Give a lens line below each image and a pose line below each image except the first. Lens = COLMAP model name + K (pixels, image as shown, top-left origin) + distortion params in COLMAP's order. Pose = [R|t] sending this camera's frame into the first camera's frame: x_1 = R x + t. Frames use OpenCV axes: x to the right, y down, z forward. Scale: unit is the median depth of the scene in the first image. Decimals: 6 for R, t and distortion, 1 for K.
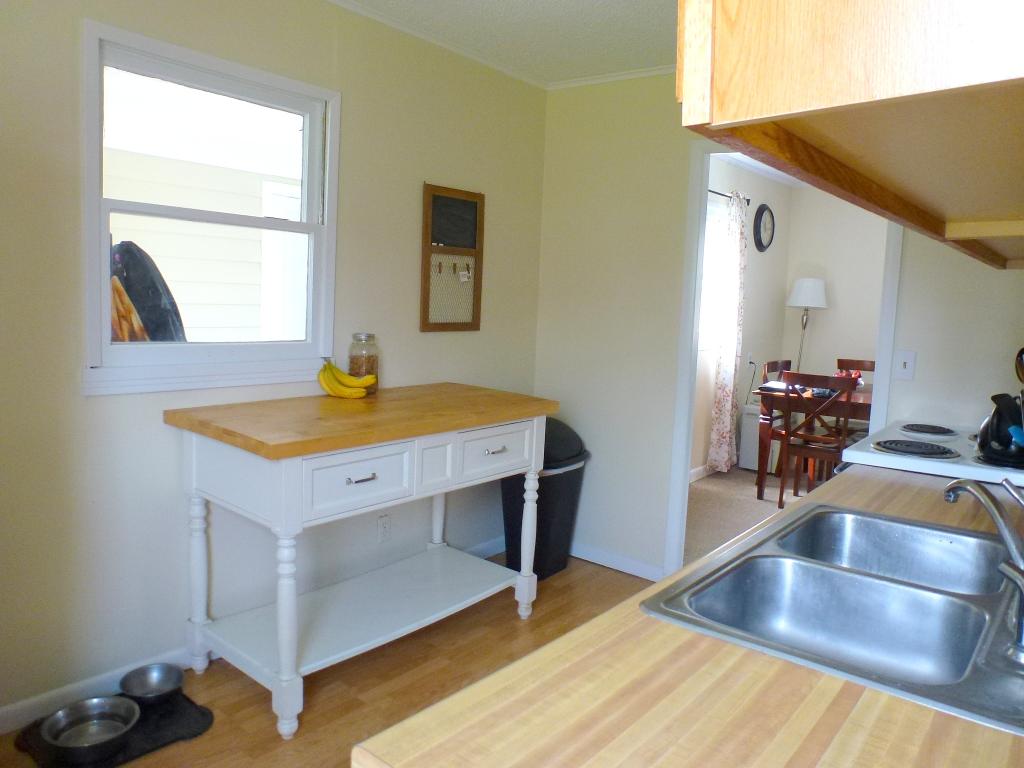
lens RADIAL K [[729.6, 0, 512.0], [0, 729.6, 384.0], [0, 0, 1]] dist [-0.045096, 0.003736]
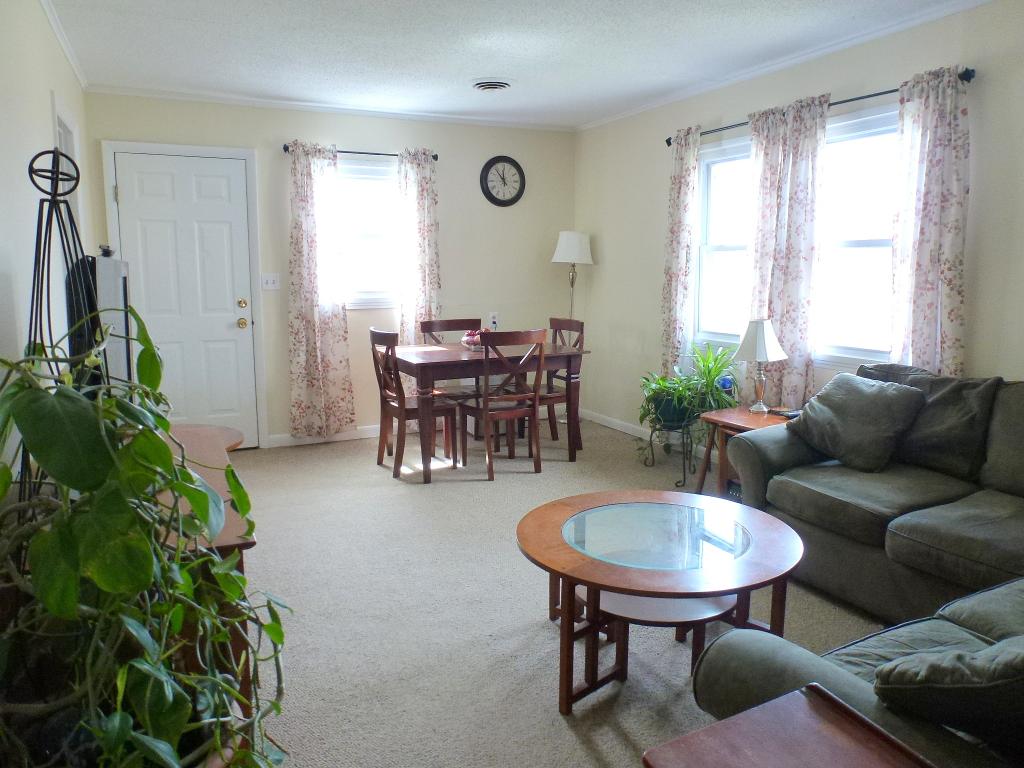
lens RADIAL K [[712.8, 0, 512.0], [0, 712.8, 384.0], [0, 0, 1]] dist [-0.062732, 0.000411]
pose [[0.919758, 0.028395, -0.391458, 1.383118], [-0.012451, 0.998988, 0.043209, 0.020542], [0.392289, -0.034868, 0.919181, 0.253694]]
